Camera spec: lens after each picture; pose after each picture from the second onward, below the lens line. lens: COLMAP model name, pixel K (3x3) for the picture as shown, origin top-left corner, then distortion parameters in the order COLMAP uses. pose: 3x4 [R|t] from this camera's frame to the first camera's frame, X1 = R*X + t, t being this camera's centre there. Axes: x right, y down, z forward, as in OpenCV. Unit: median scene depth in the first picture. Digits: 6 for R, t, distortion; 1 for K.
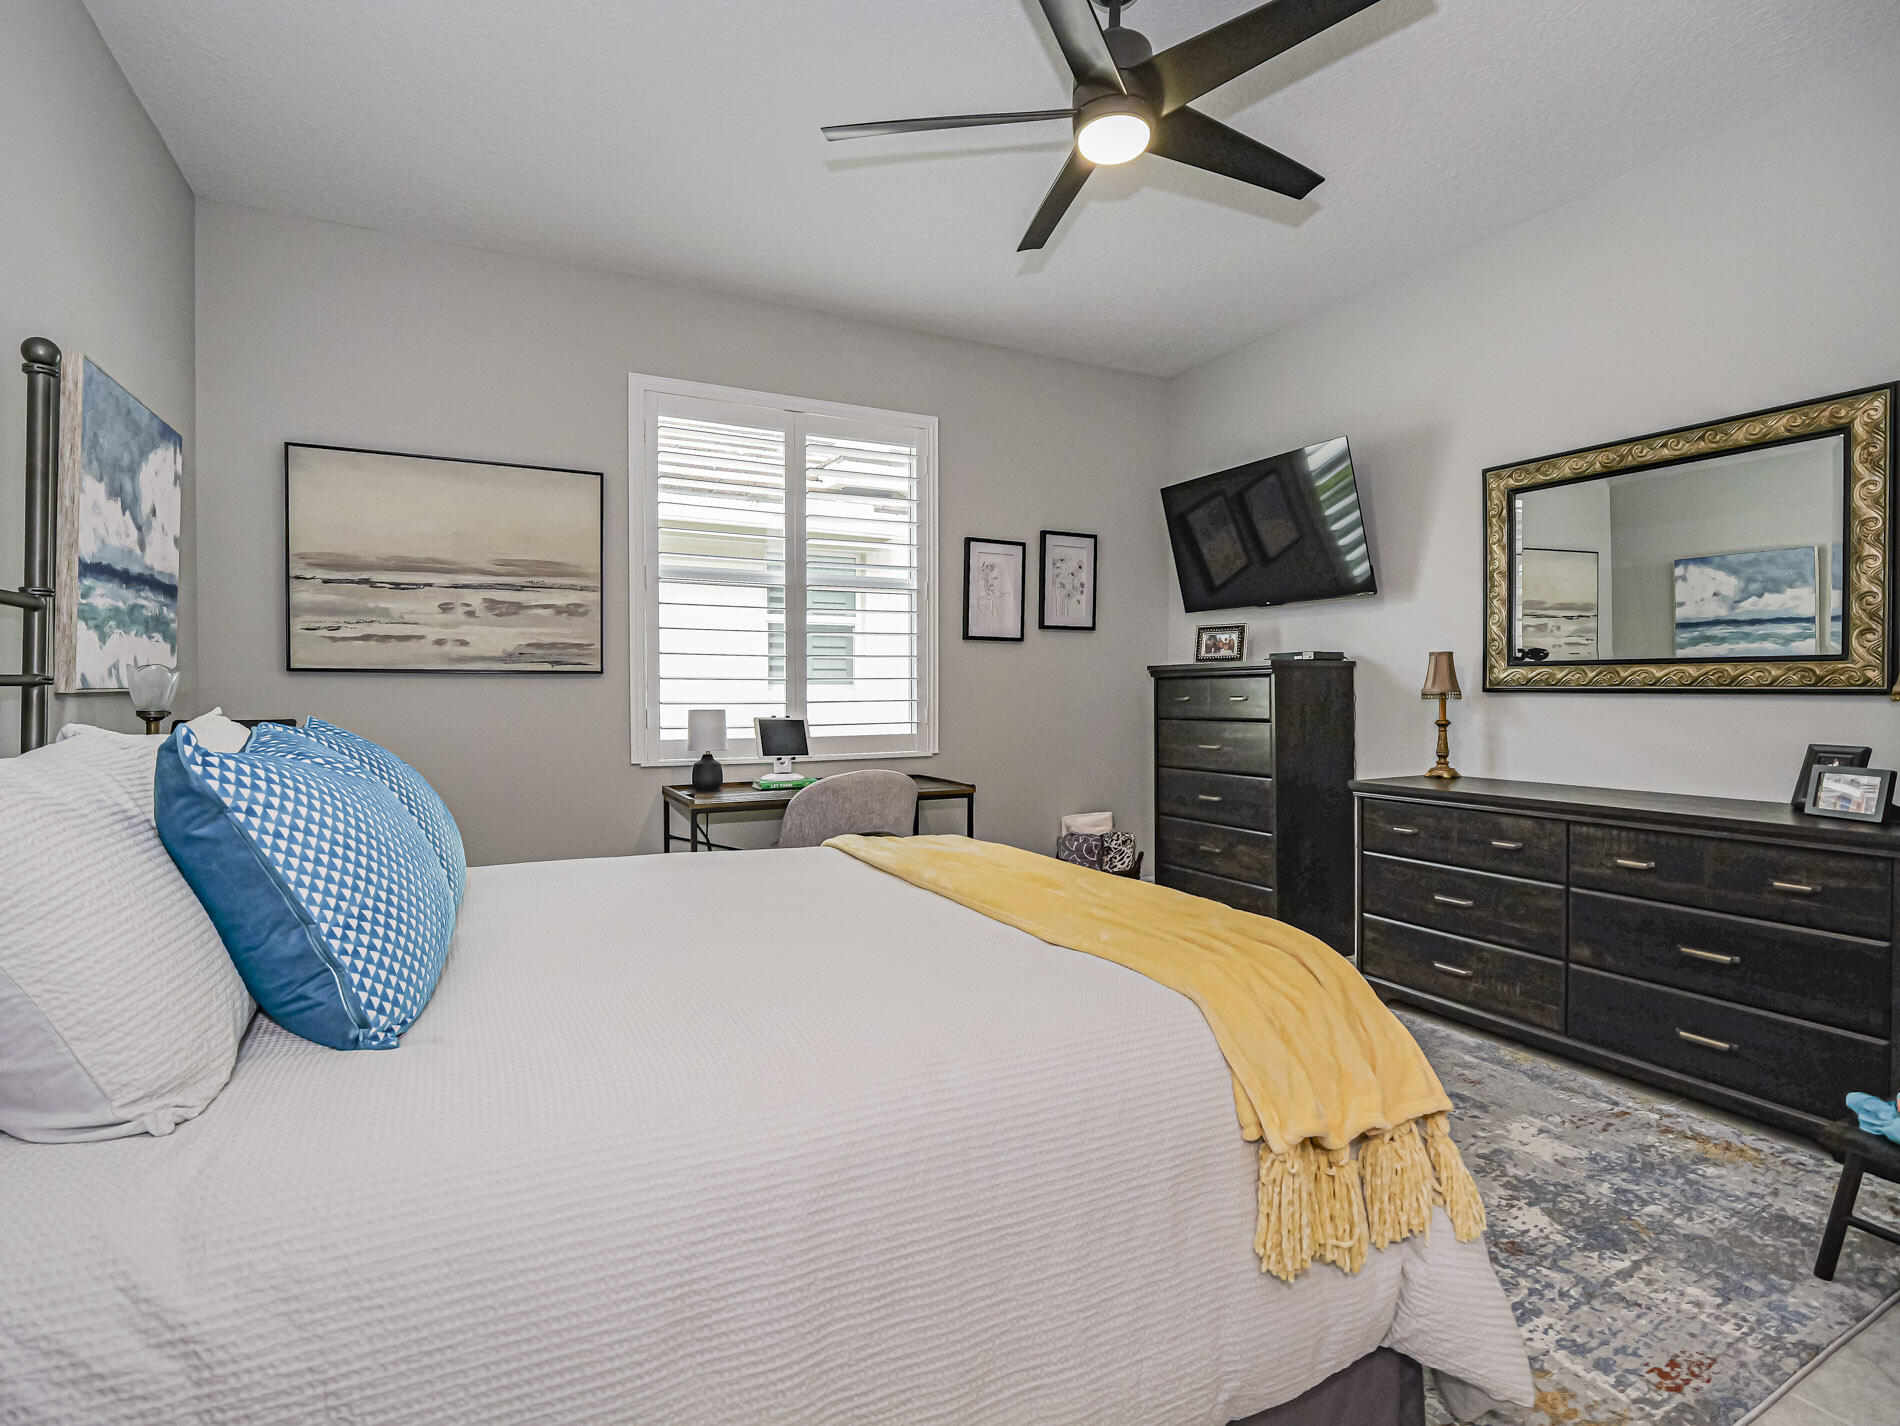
lens RADIAL K [[935.4, 0, 942.9], [0, 935.4, 700.5], [0, 0, 1]] dist [0.002332, -0.000760]
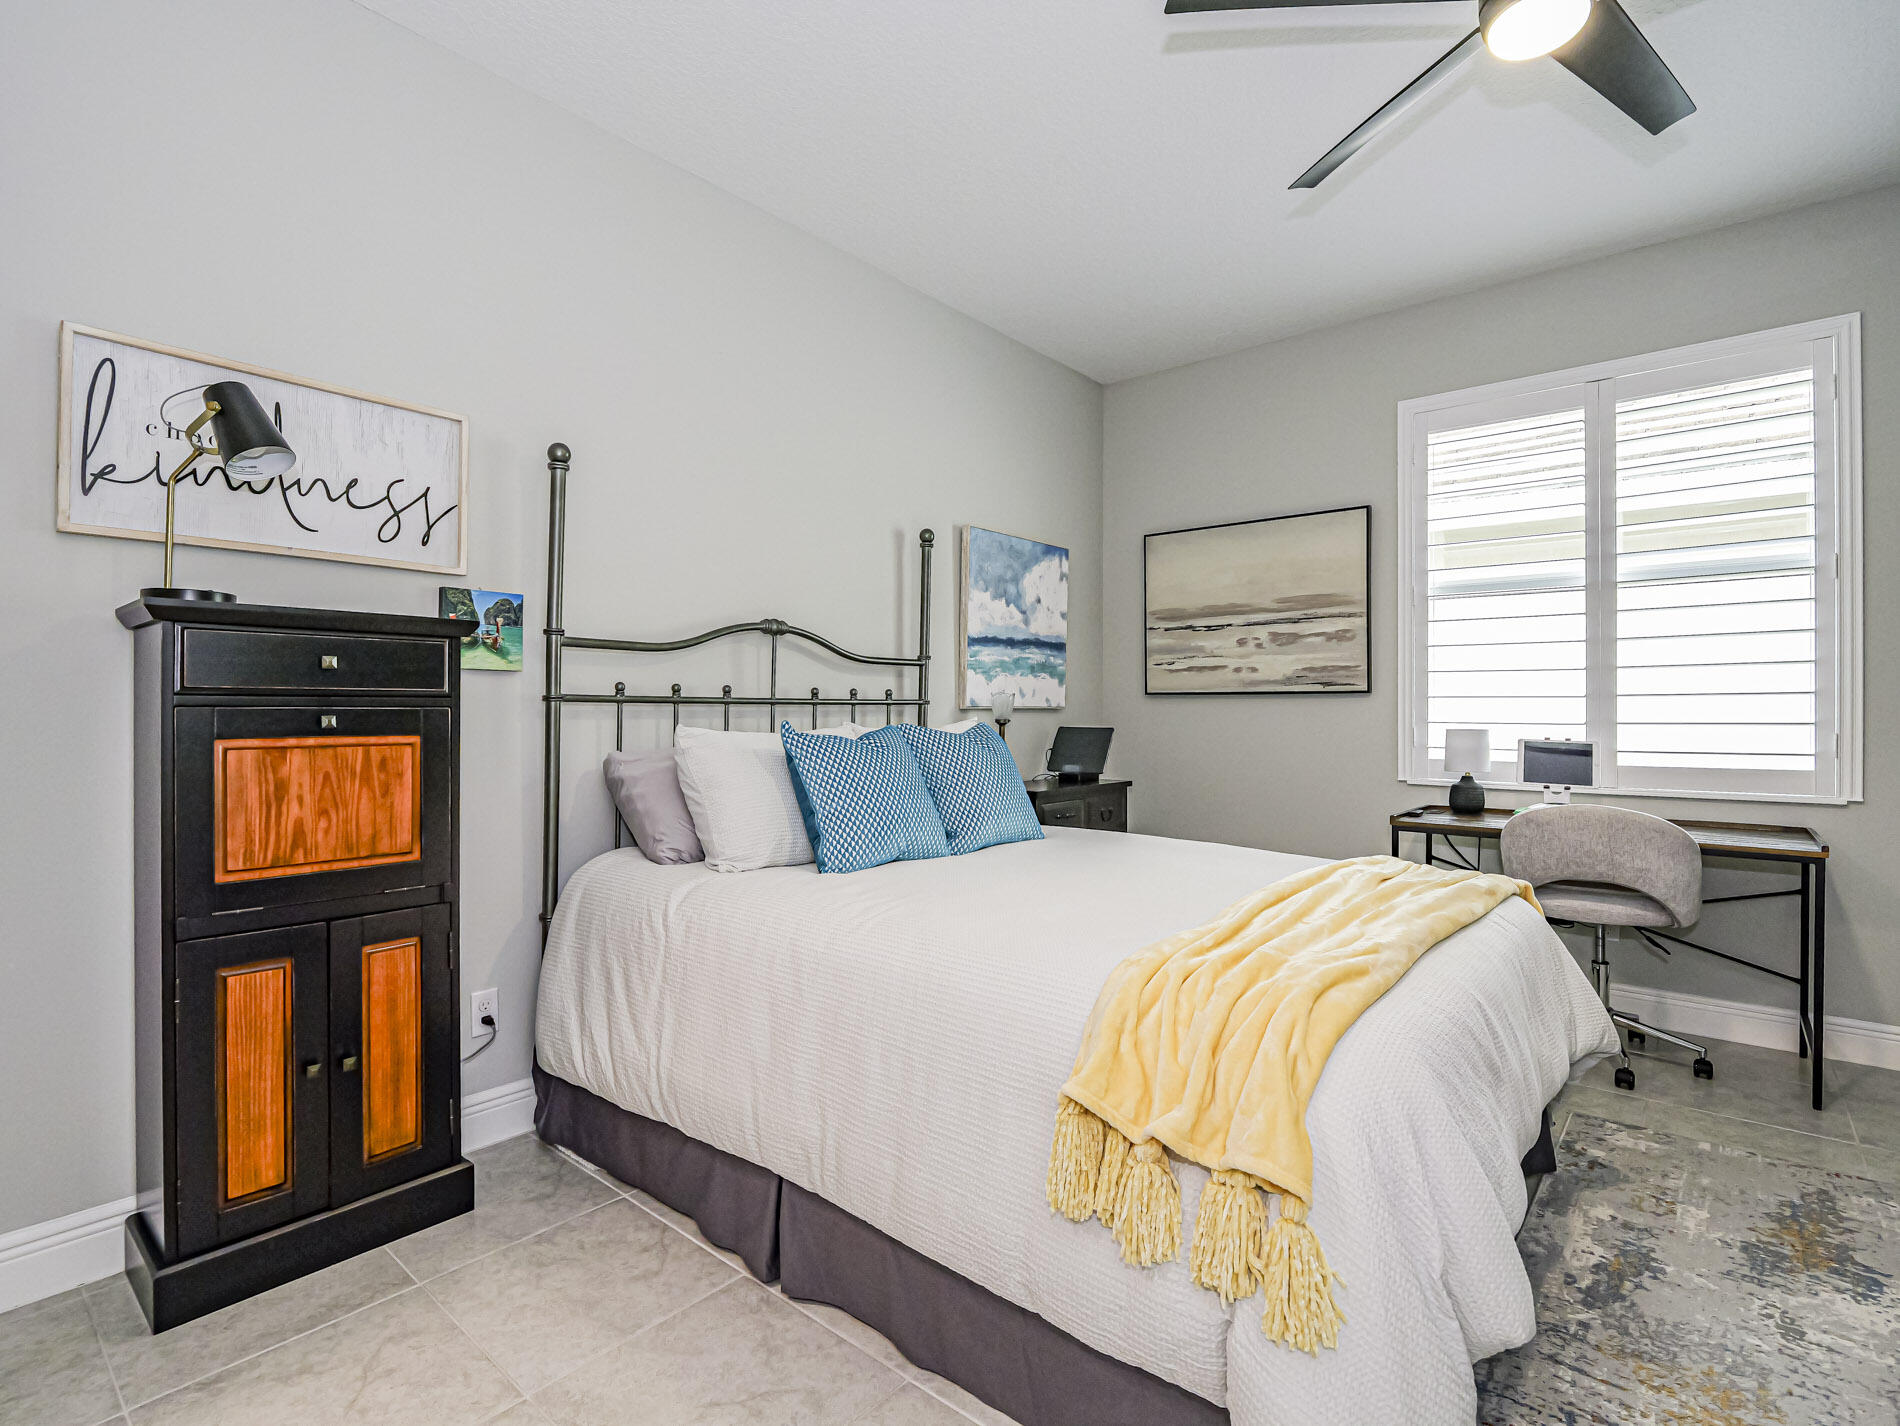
lens RADIAL K [[935.4, 0, 933.4], [0, 935.4, 709.3], [0, 0, 1]] dist [0.002332, -0.000760]
pose [[0.385086, 0.001371, -0.922880, 0.456508], [-0.012345, 0.999917, -0.003666, -0.000147], [0.922798, 0.012804, 0.385071, 0.141523]]
